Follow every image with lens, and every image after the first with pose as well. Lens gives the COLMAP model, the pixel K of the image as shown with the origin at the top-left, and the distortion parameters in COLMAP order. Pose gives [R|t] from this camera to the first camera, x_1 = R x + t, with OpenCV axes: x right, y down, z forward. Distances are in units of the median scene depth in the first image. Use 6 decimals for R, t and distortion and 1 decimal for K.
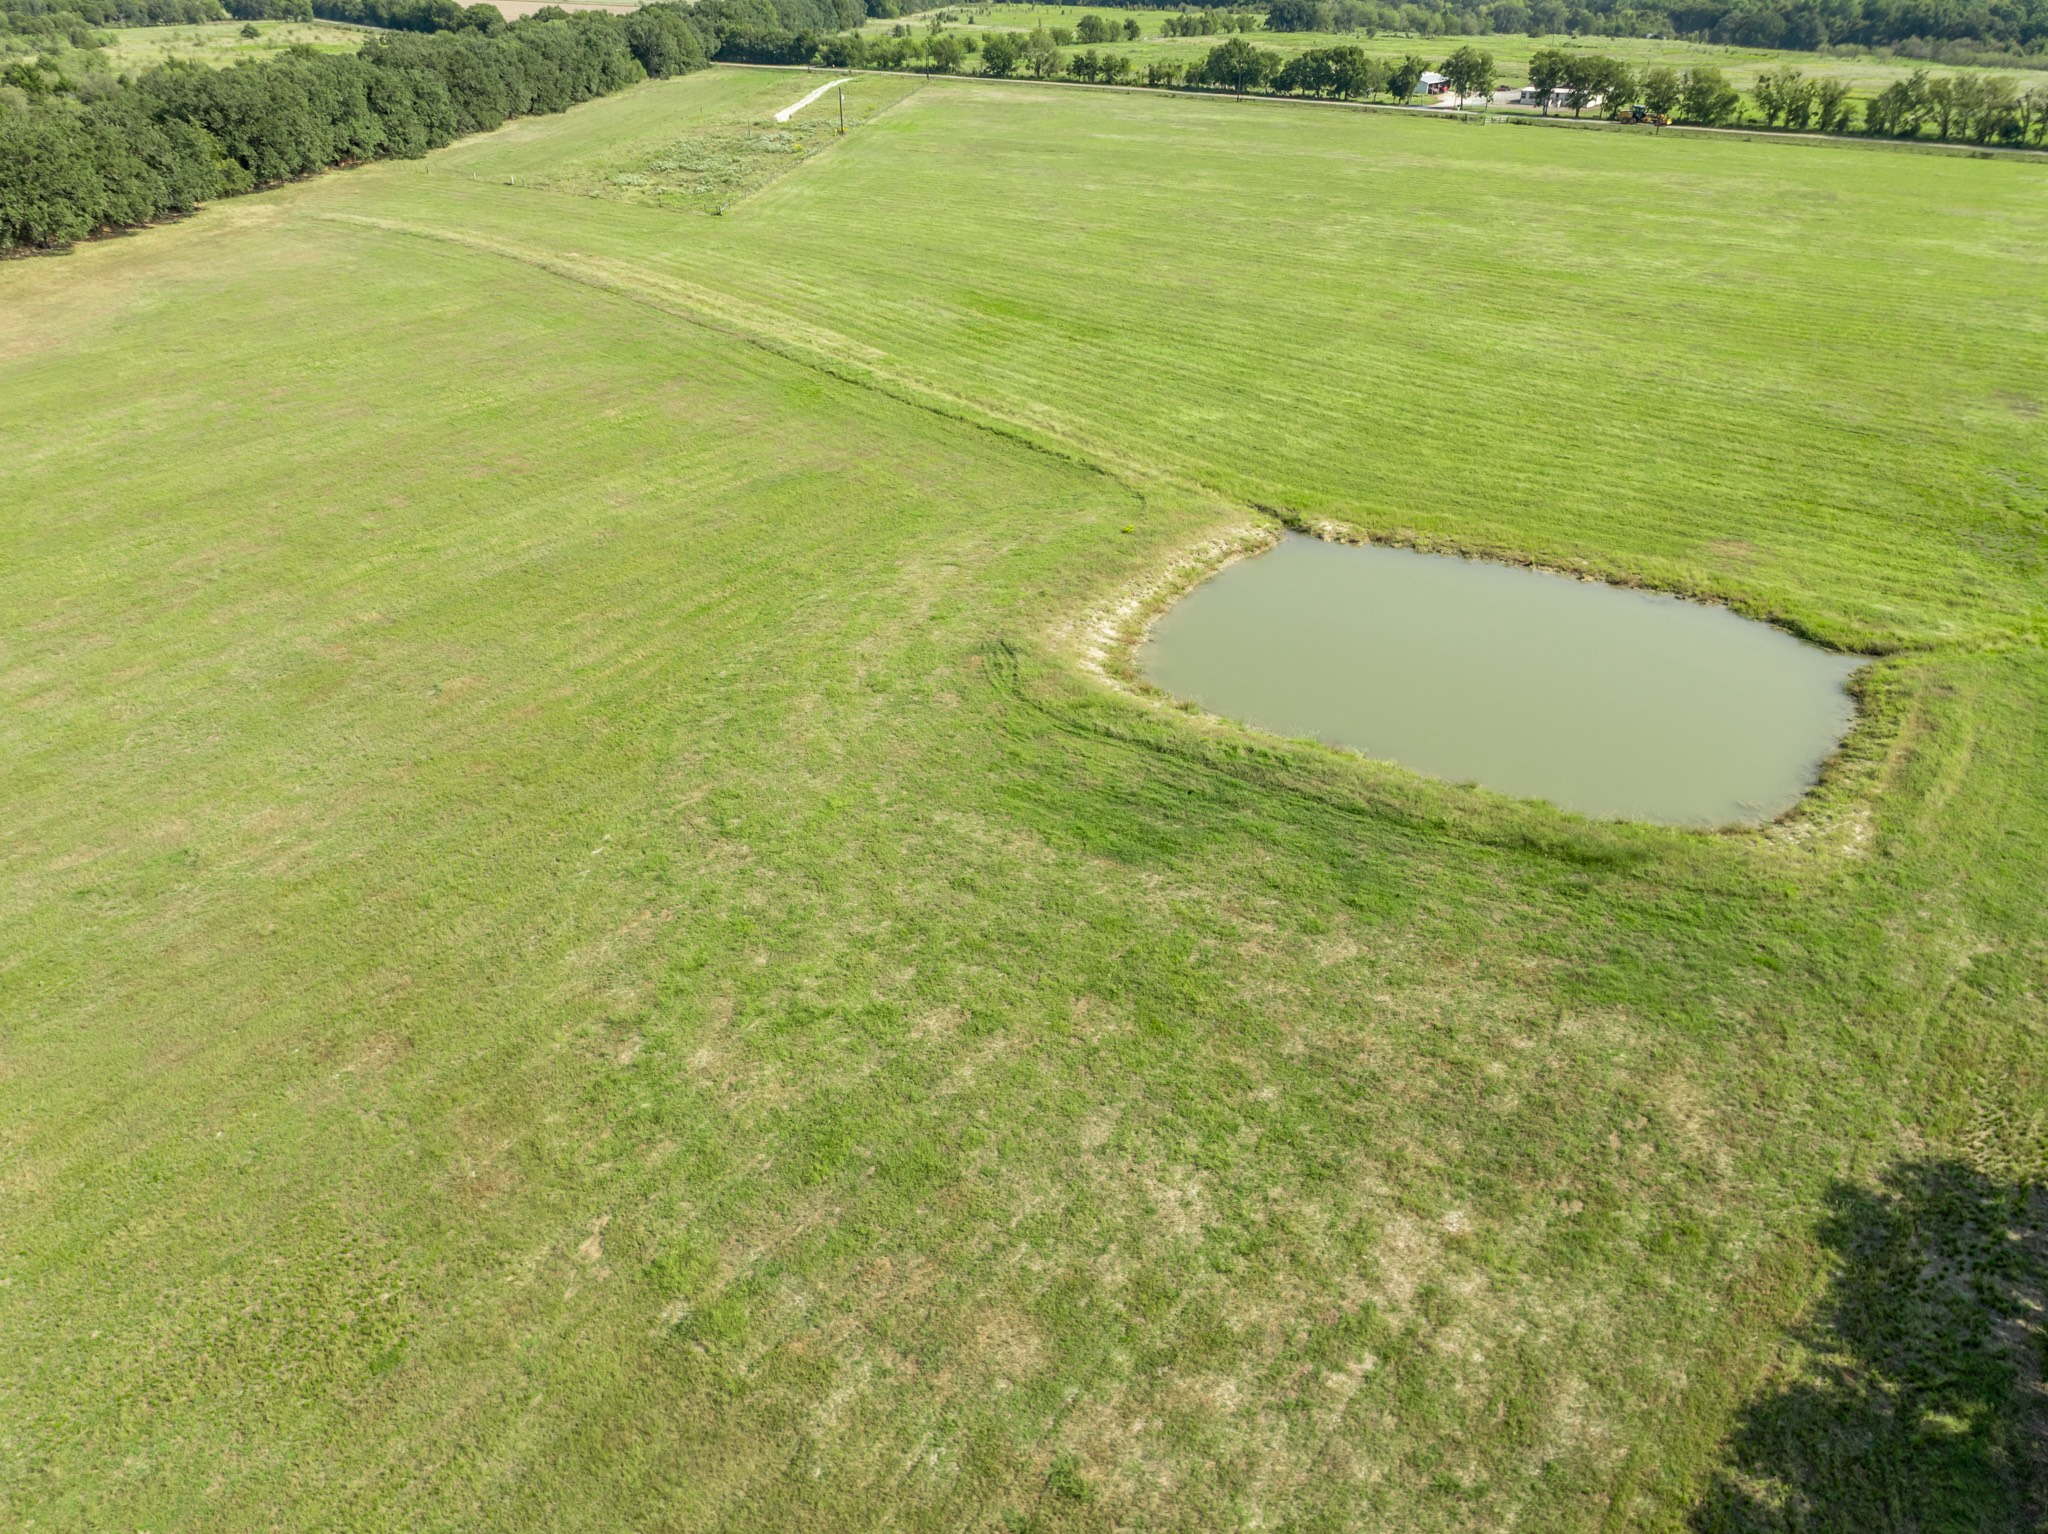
lens RADIAL K [[1448.3, 0, 1035.3], [0, 1448.3, 770.1], [0, 0, 1]] dist [-0.034856, 0.022150]
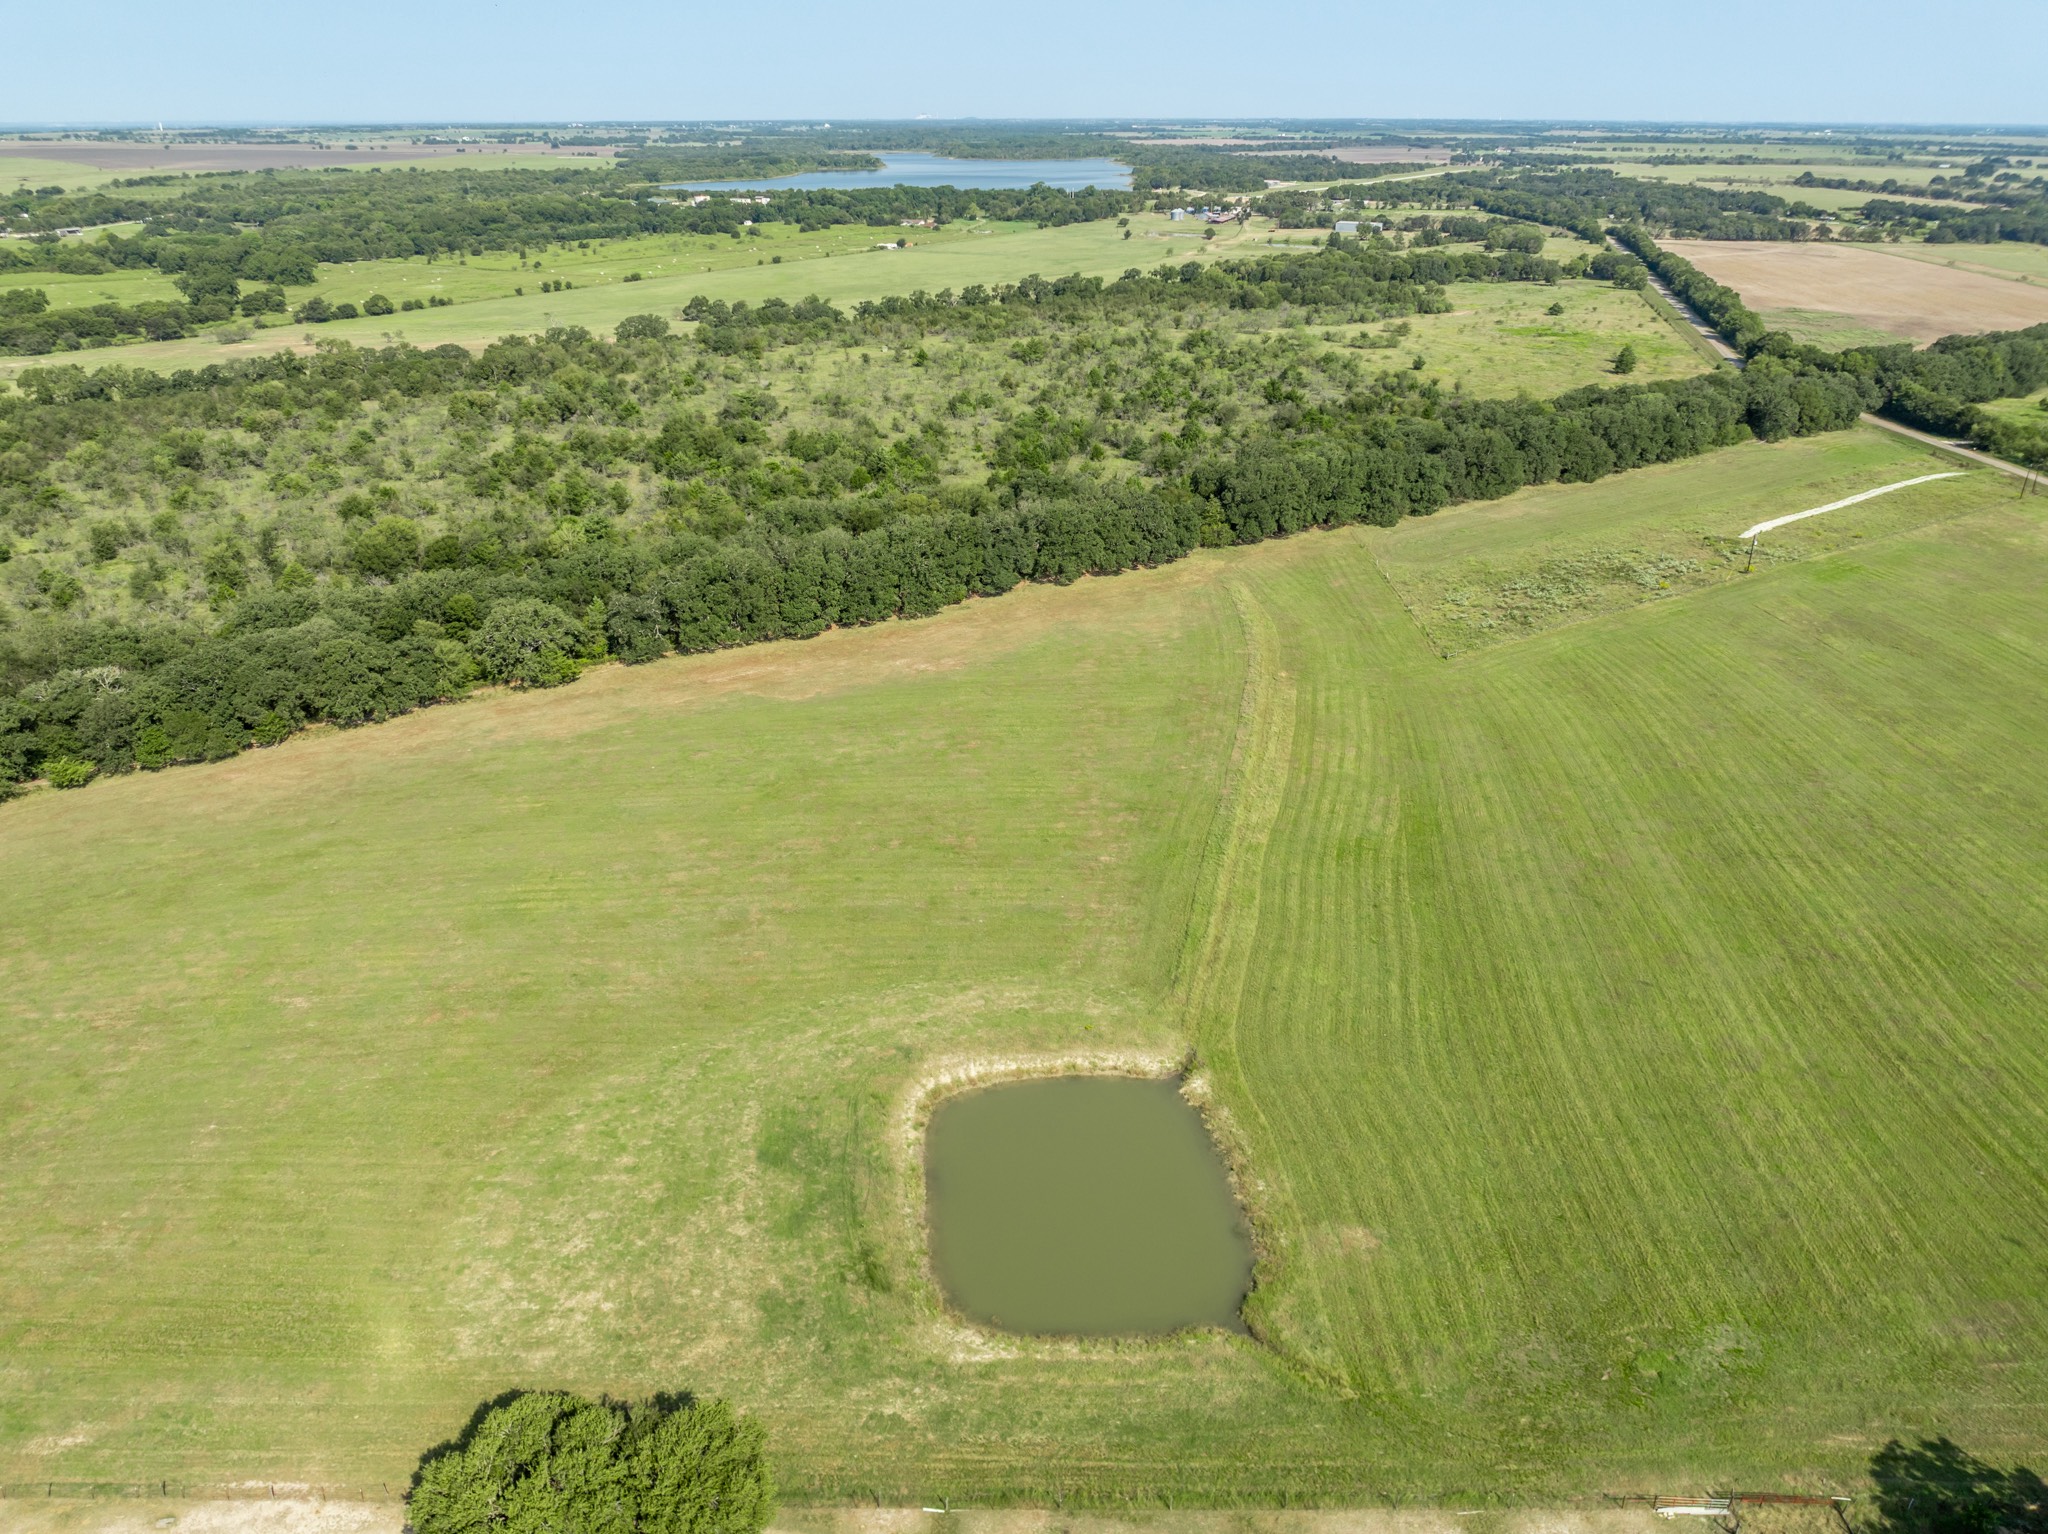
lens RADIAL K [[1448.3, 0, 1027.4], [0, 1448.3, 773.4], [0, 0, 1]] dist [-0.034856, 0.022150]
pose [[0.606575, 0.332590, -0.722116, 1.240352], [-0.396191, 0.913928, 0.088135, -0.606033], [0.689275, 0.232635, 0.686135, -0.300356]]
